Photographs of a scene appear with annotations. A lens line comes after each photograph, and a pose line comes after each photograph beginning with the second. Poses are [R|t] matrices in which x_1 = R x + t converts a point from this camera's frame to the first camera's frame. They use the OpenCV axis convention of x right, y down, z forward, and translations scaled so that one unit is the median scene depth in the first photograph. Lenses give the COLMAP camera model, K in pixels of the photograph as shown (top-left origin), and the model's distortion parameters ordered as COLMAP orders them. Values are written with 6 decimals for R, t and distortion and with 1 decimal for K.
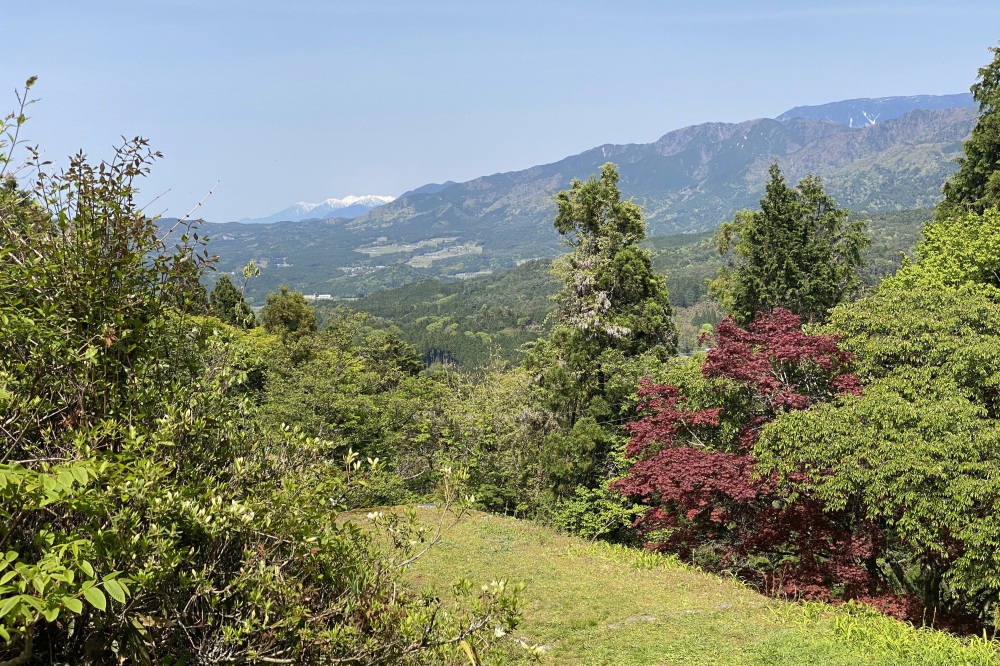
lens RADIAL K [[1772.7, 0, 499.9], [0, 1772.7, 331.3], [0, 0, 1]] dist [0.060003, 0.000000]
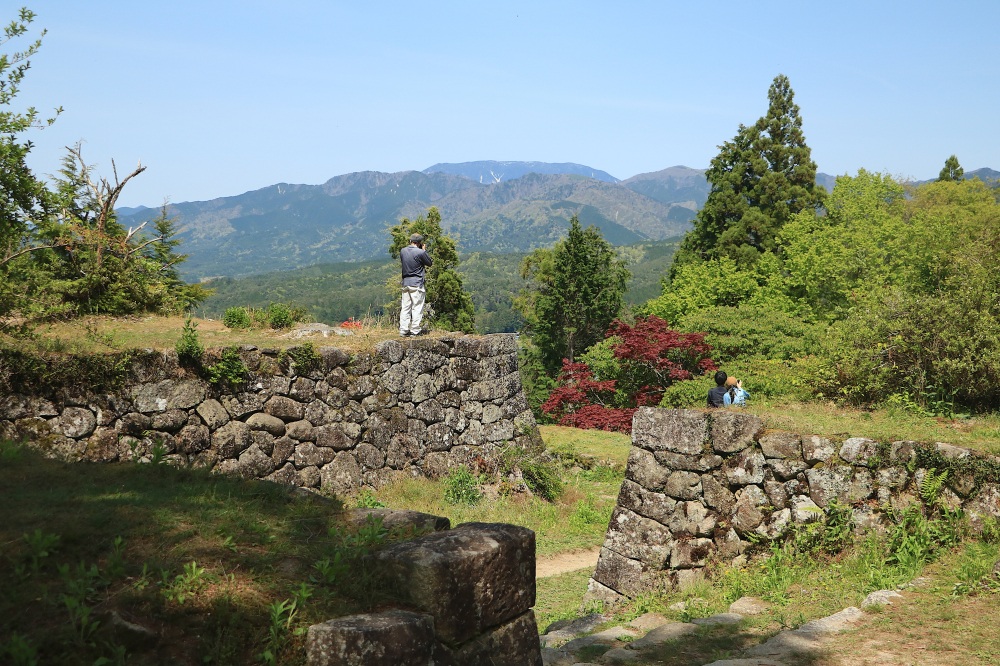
lens RADIAL K [[1772.7, 0, 500.0], [0, 1772.7, 333.4], [0, 0, 1]] dist [0.060003, 0.000000]
pose [[0.940953, 0.037664, 0.336436, -0.201328], [-0.031671, 0.999227, -0.023285, 0.017687], [-0.337053, 0.011255, 0.941418, -0.161856]]
